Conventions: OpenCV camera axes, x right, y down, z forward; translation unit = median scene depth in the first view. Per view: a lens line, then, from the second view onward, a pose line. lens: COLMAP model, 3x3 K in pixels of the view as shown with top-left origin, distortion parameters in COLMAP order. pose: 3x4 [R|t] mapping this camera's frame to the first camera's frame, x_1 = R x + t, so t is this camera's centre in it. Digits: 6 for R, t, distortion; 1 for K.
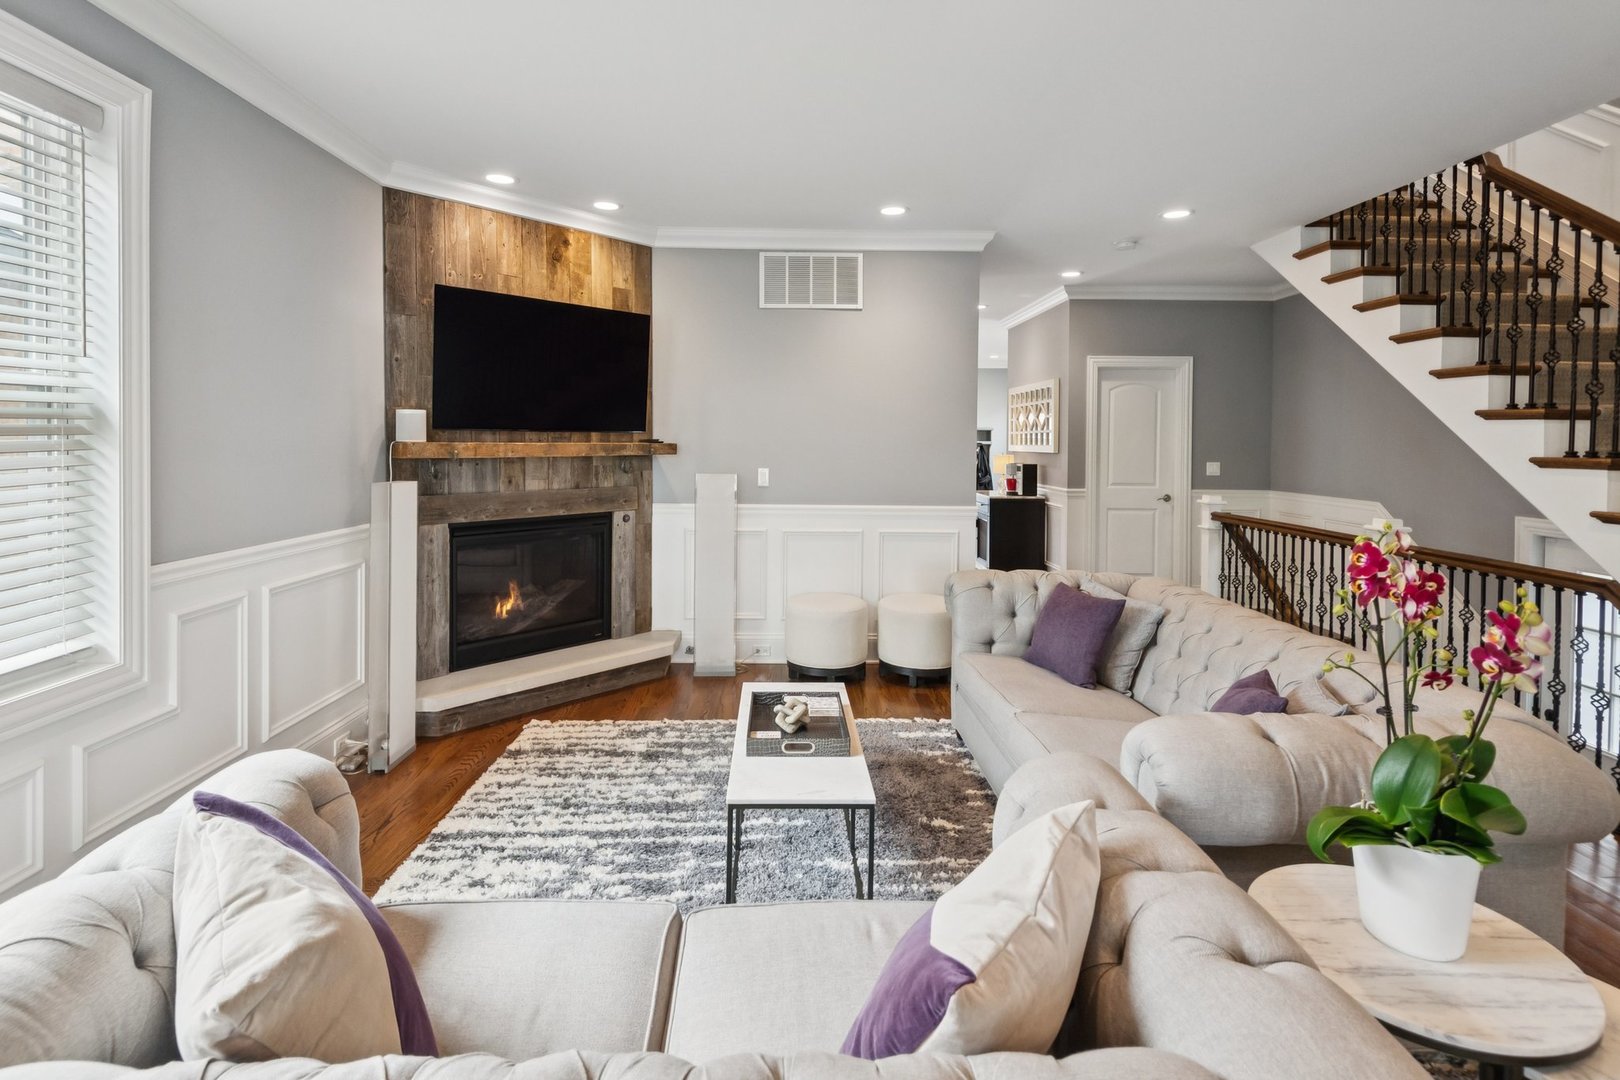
lens RADIAL K [[760.7, 0, 811.3], [0, 760.7, 453.8], [0, 0, 1]] dist [0.002500, 0.000065]
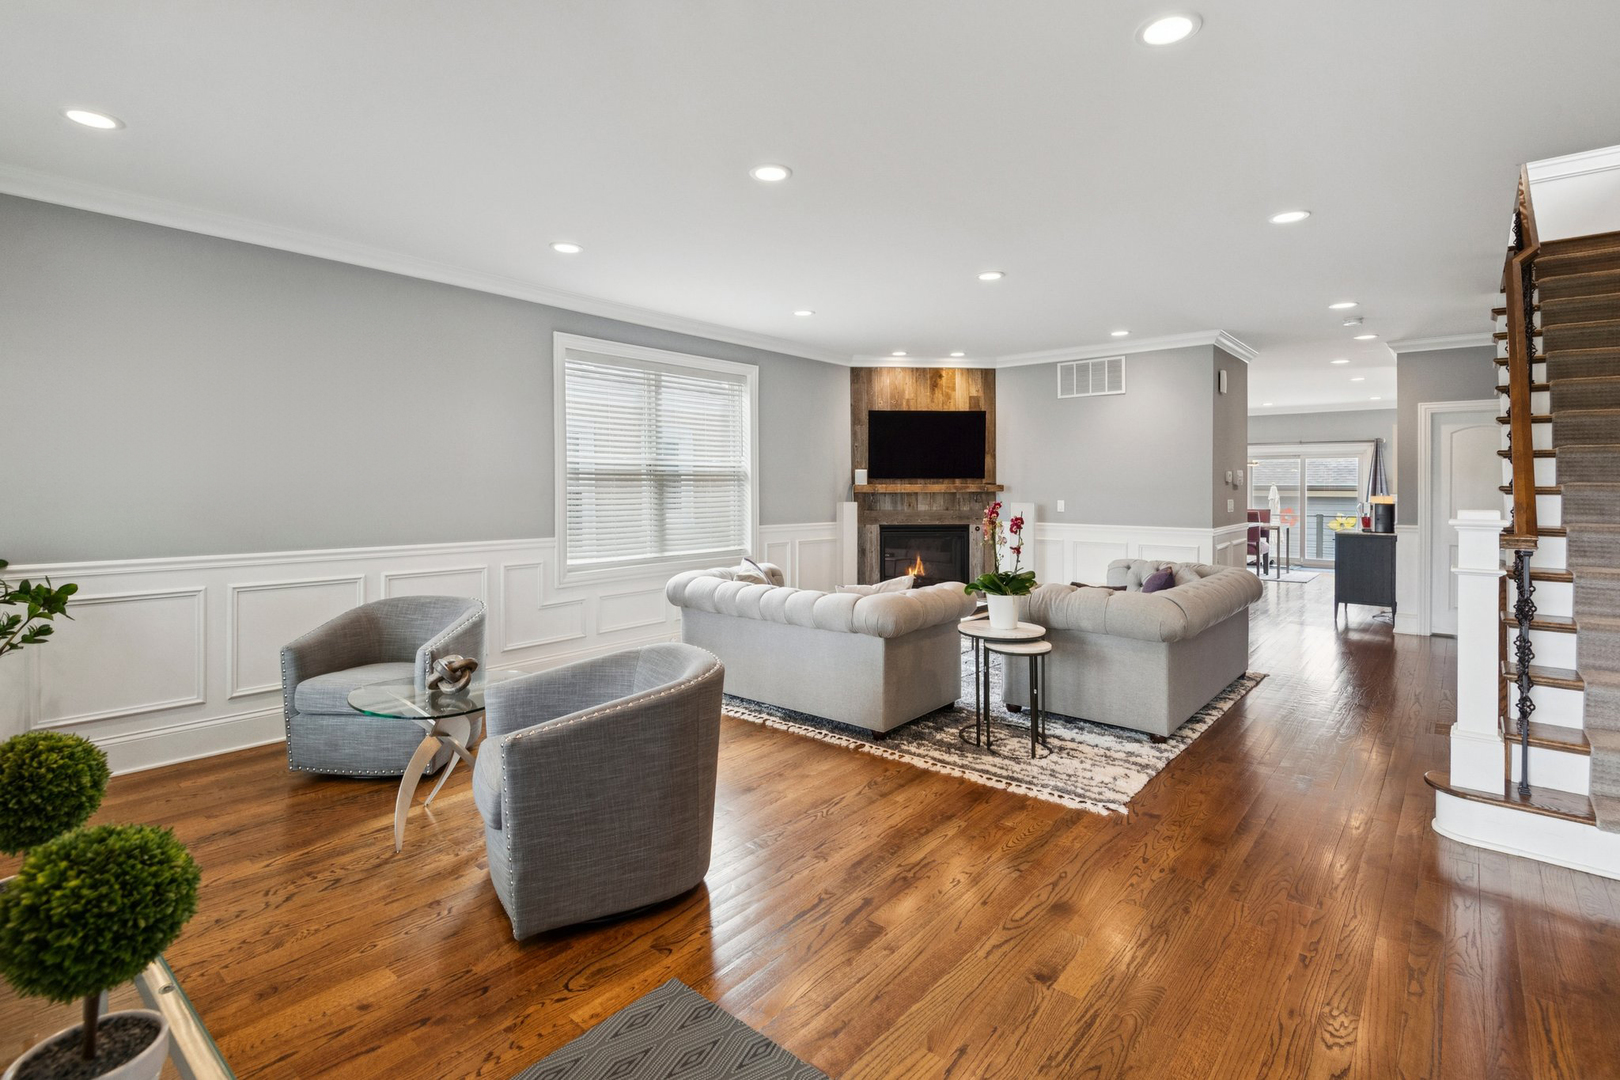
lens RADIAL K [[737.5, 0, 813.8], [0, 737.5, 495.6], [0, 0, 1]] dist [-0.001012, -0.000160]
pose [[0.720120, 0.003791, -0.693840, 0.719412], [-0.008492, 0.999958, -0.003351, 0.020030], [0.693798, 0.008305, 0.720122, -0.511588]]
